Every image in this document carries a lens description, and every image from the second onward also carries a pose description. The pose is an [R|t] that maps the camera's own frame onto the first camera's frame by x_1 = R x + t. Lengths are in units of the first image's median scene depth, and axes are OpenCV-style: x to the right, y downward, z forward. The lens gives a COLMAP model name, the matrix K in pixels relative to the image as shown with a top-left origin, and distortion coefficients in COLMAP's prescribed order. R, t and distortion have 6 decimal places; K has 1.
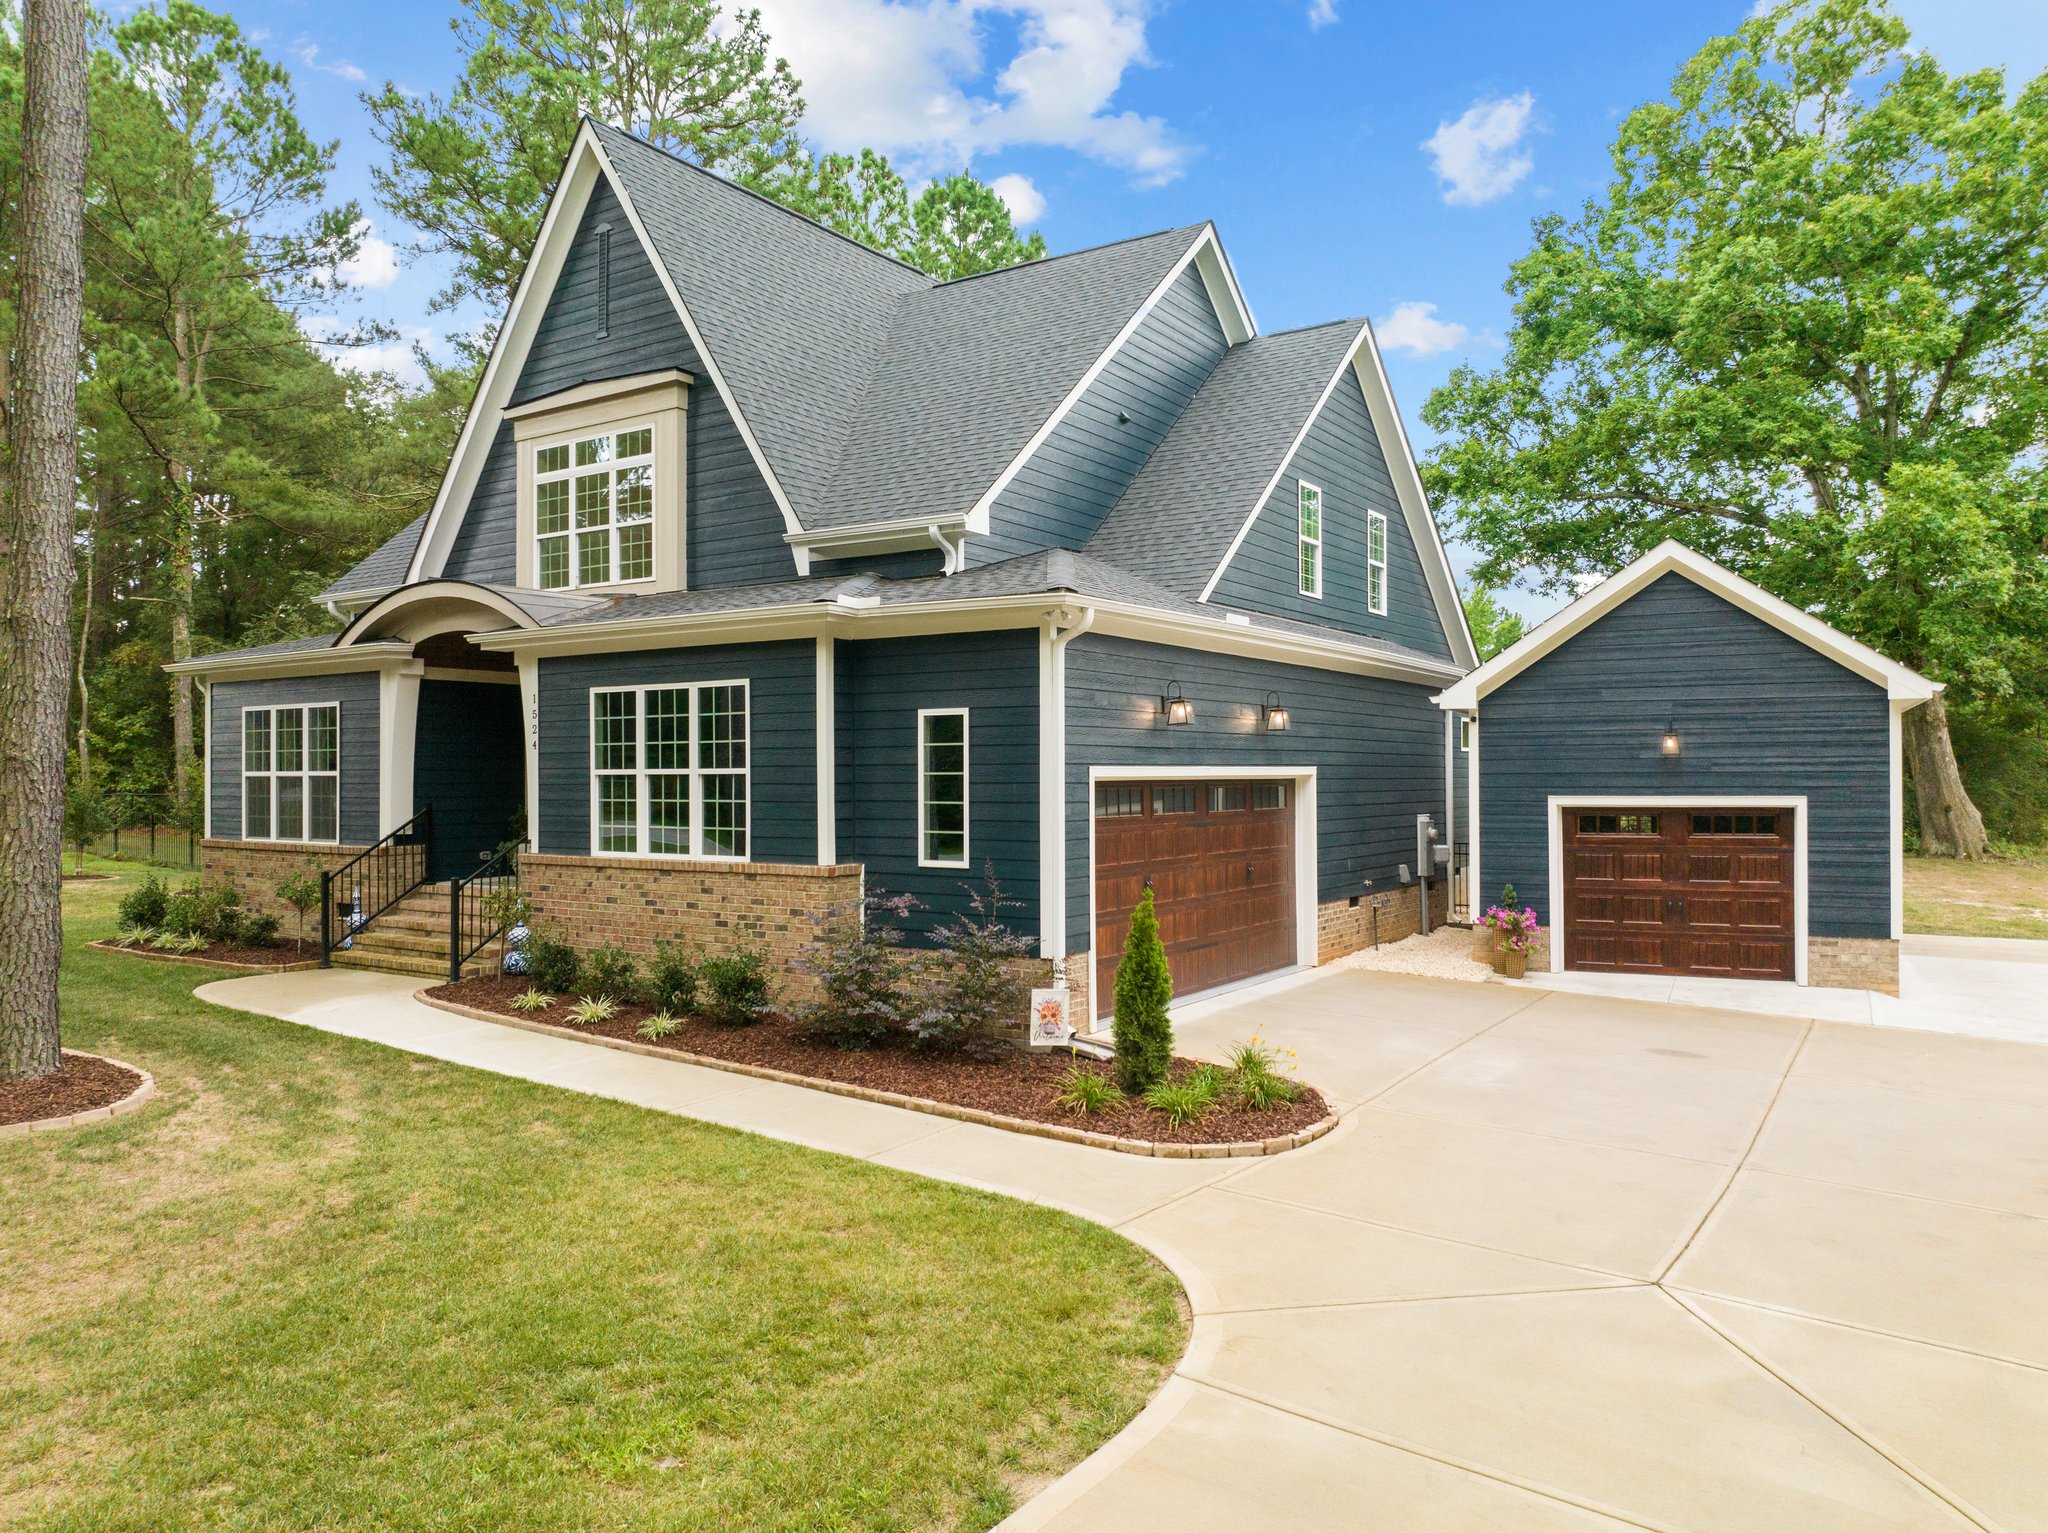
lens RADIAL K [[1454.5, 0, 1027.1], [0, 1454.5, 764.0], [0, 0, 1]] dist [-0.053237, 0.028037]
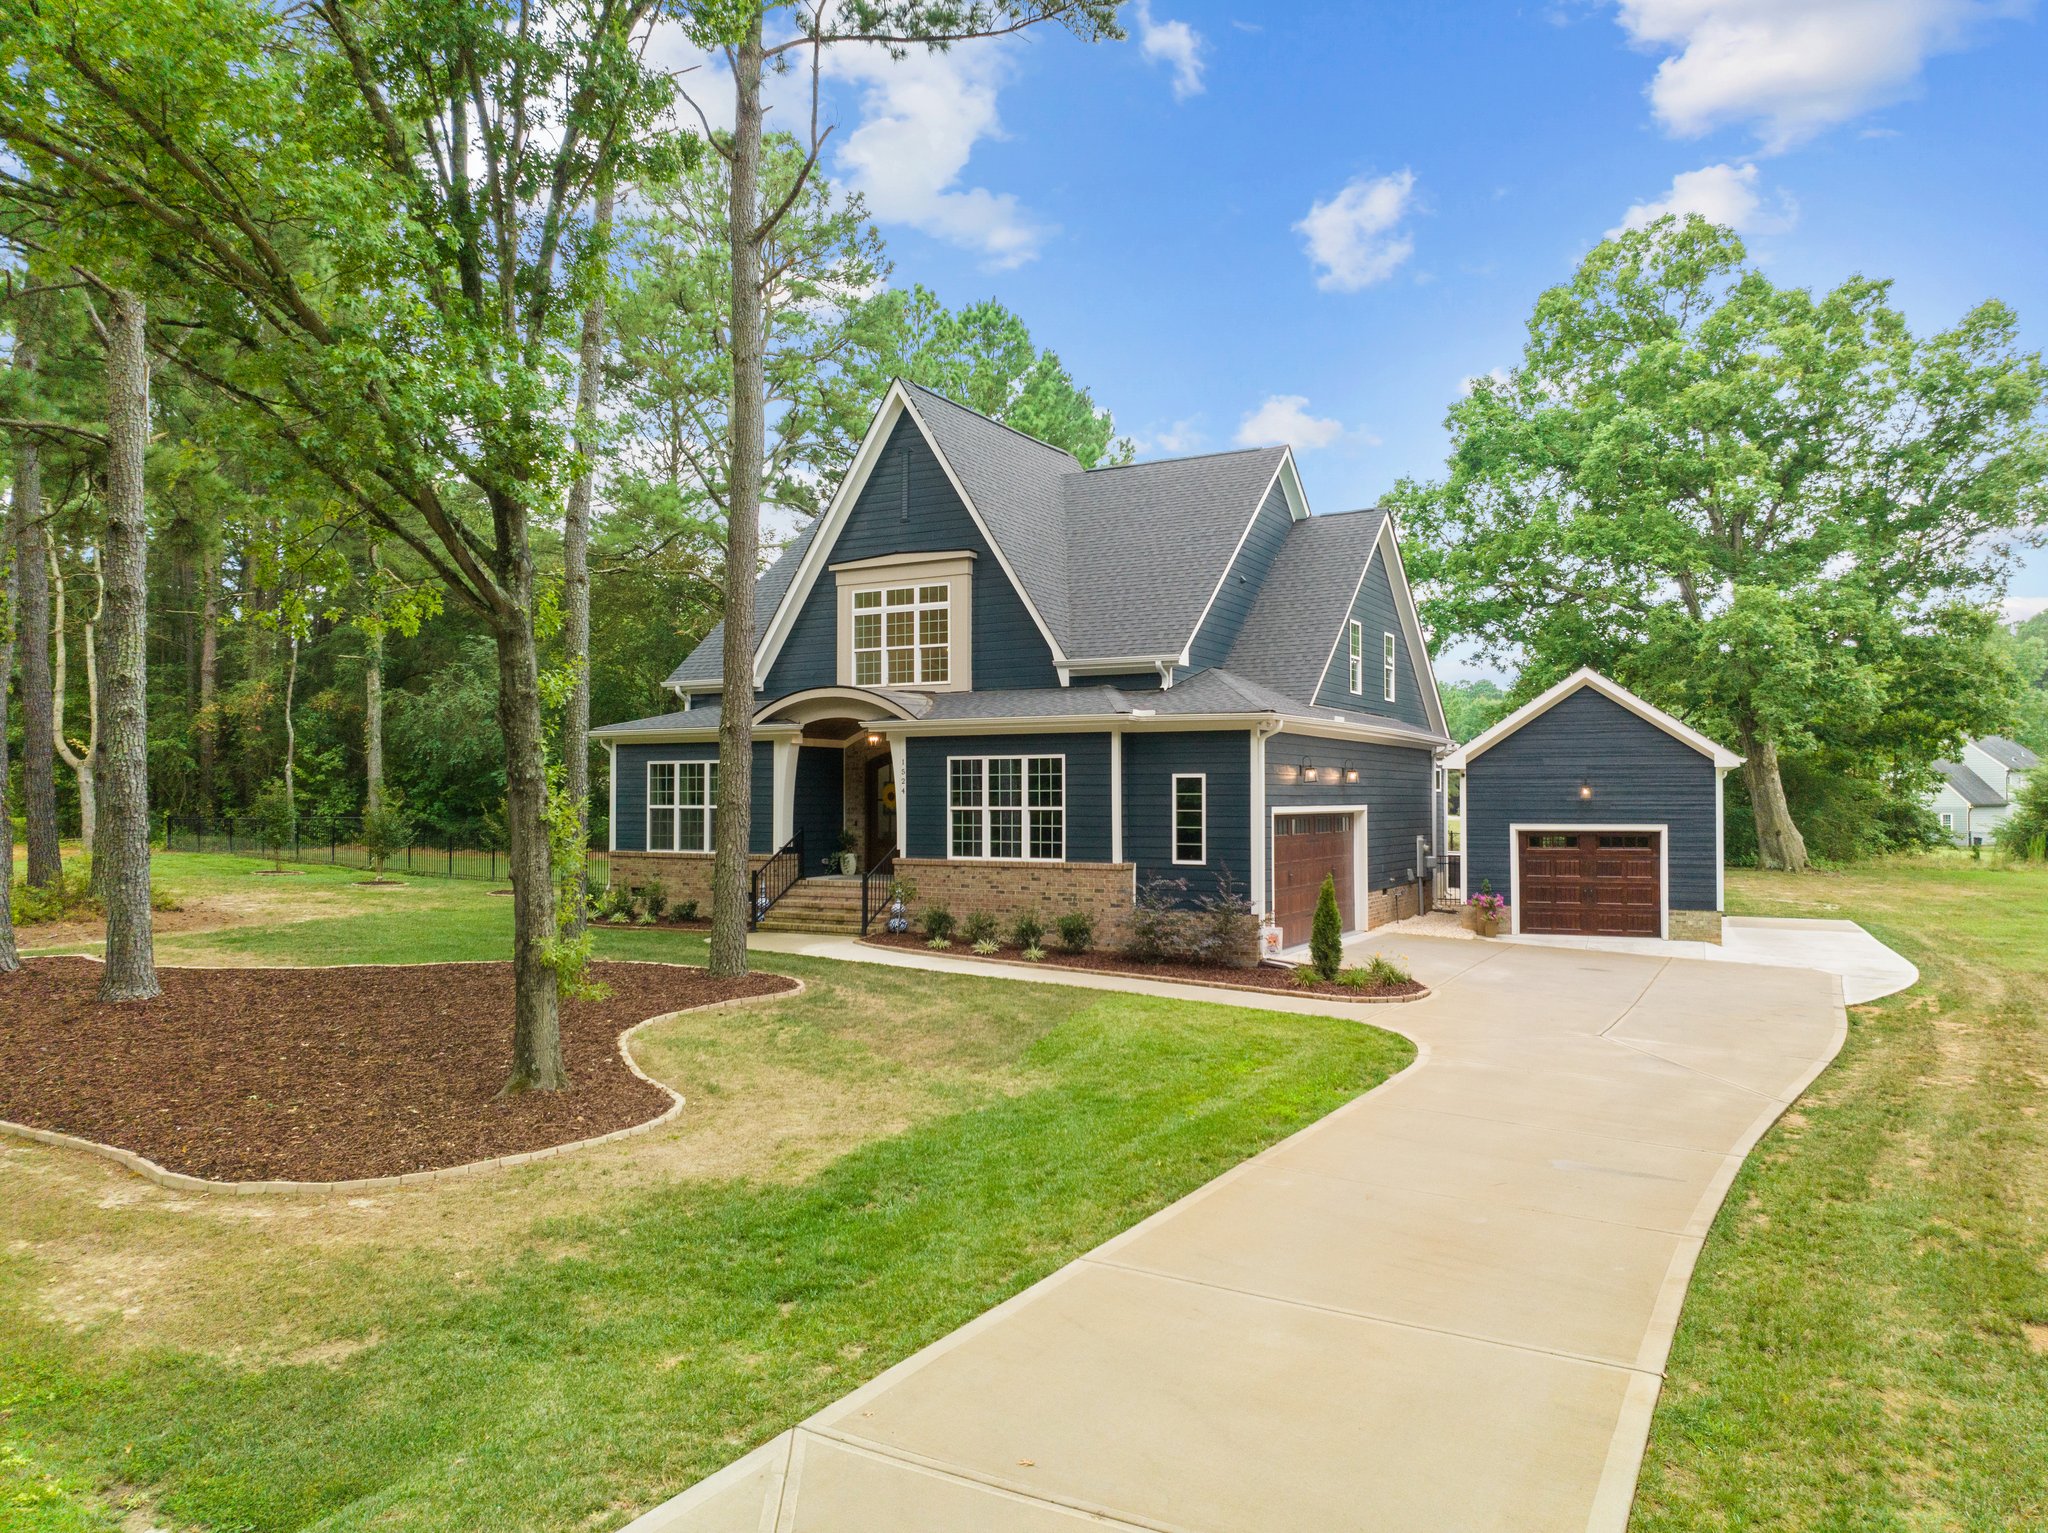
lens RADIAL K [[1436.1, 0, 1024.0], [0, 1436.1, 766.5], [0, 0, 1]] dist [-0.039939, 0.004126]
pose [[0.997830, 0.005447, 0.065624, -0.282777], [-0.004467, 0.999876, -0.015072, -0.015176], [-0.065698, 0.014746, 0.997731, -0.548115]]
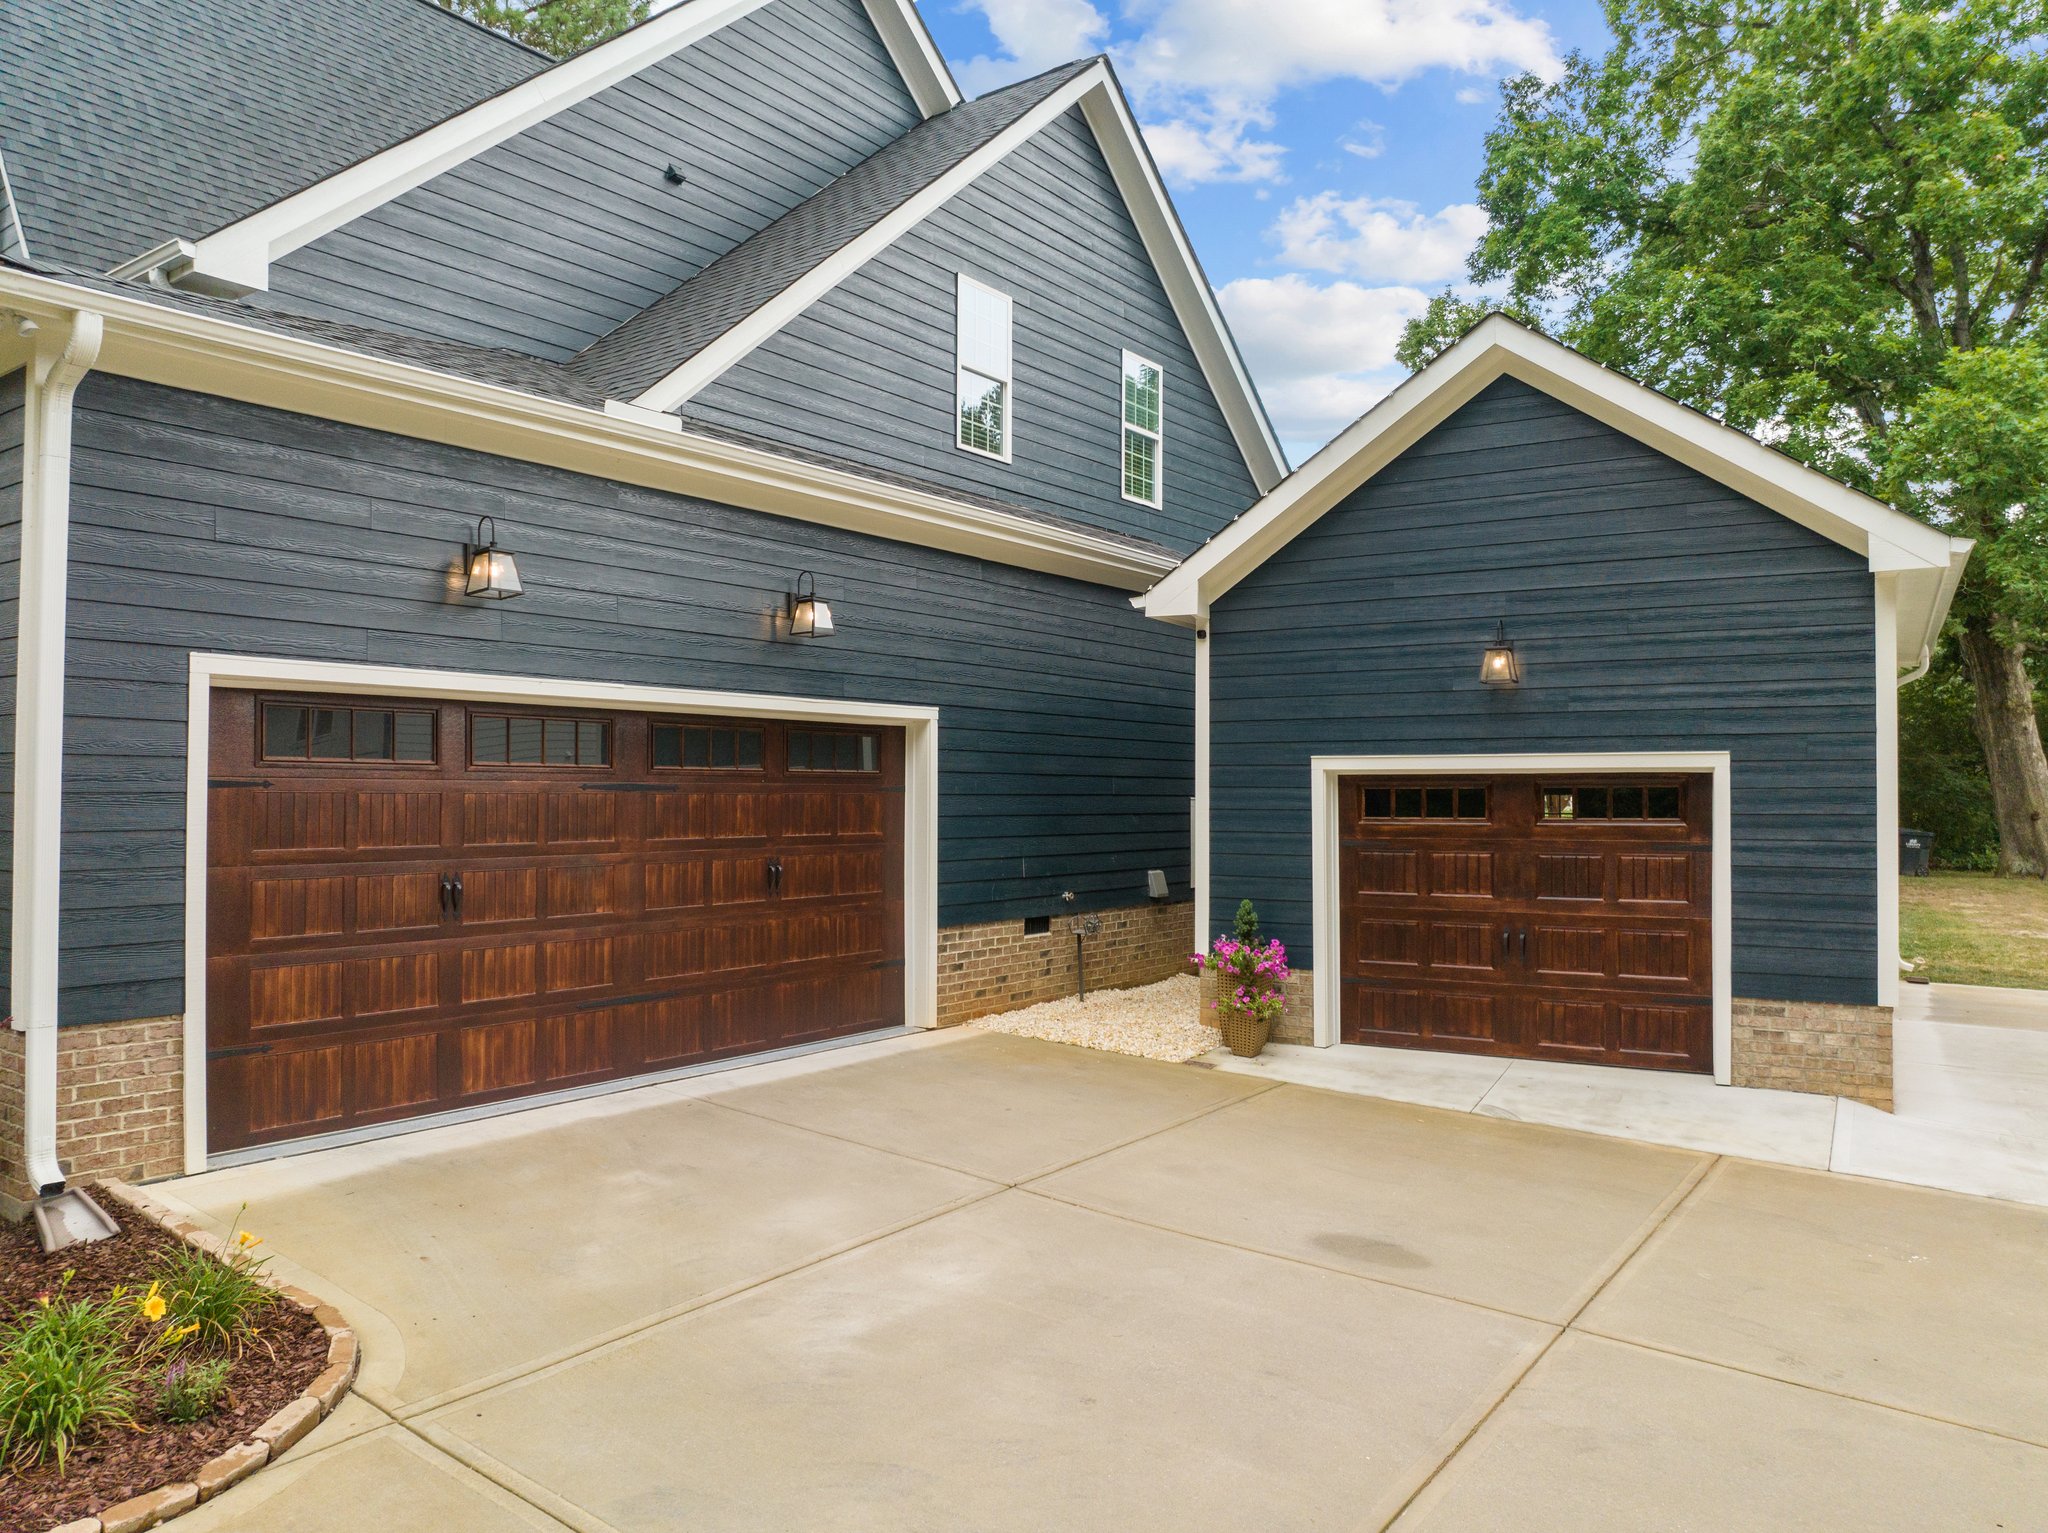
lens RADIAL K [[1436.1, 0, 1024.0], [0, 1436.1, 766.5], [0, 0, 1]] dist [-0.039939, 0.004126]
pose [[0.998147, 0.006265, -0.060526, 0.279616], [-0.006920, 0.999920, -0.010628, 0.034189], [0.060454, 0.011027, 0.998110, 0.394166]]
